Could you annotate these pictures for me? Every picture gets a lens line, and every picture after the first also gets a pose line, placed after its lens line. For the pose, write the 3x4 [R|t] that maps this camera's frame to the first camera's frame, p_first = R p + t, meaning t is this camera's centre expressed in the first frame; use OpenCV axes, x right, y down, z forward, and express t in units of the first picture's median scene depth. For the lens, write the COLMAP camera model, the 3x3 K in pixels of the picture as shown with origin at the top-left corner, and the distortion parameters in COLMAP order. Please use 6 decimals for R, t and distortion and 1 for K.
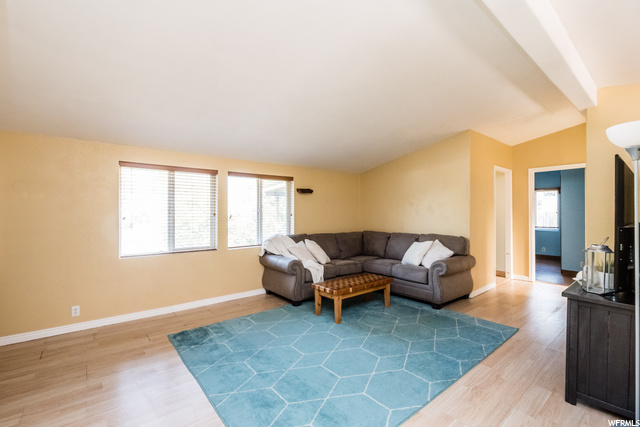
lens RADIAL K [[281.1, 0, 322.3], [0, 281.1, 207.4], [0, 0, 1]] dist [-0.001543, -0.000178]
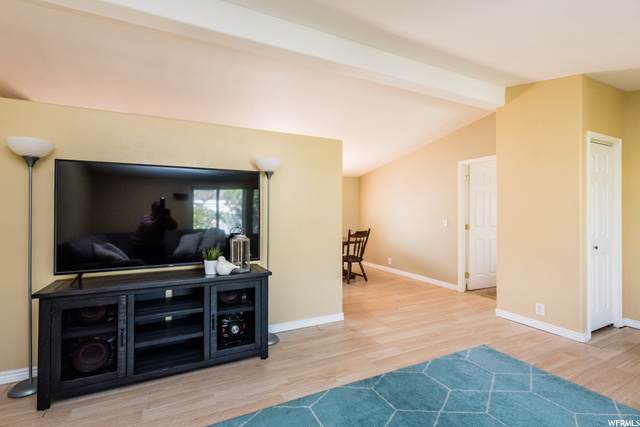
lens RADIAL K [[281.1, 0, 322.3], [0, 281.1, 207.4], [0, 0, 1]] dist [-0.001543, -0.000178]
pose [[-0.979731, -0.010287, 0.200054, 0.182577], [-0.016235, 0.999473, -0.028116, 0.032392], [-0.199659, -0.030794, -0.979381, 0.981032]]
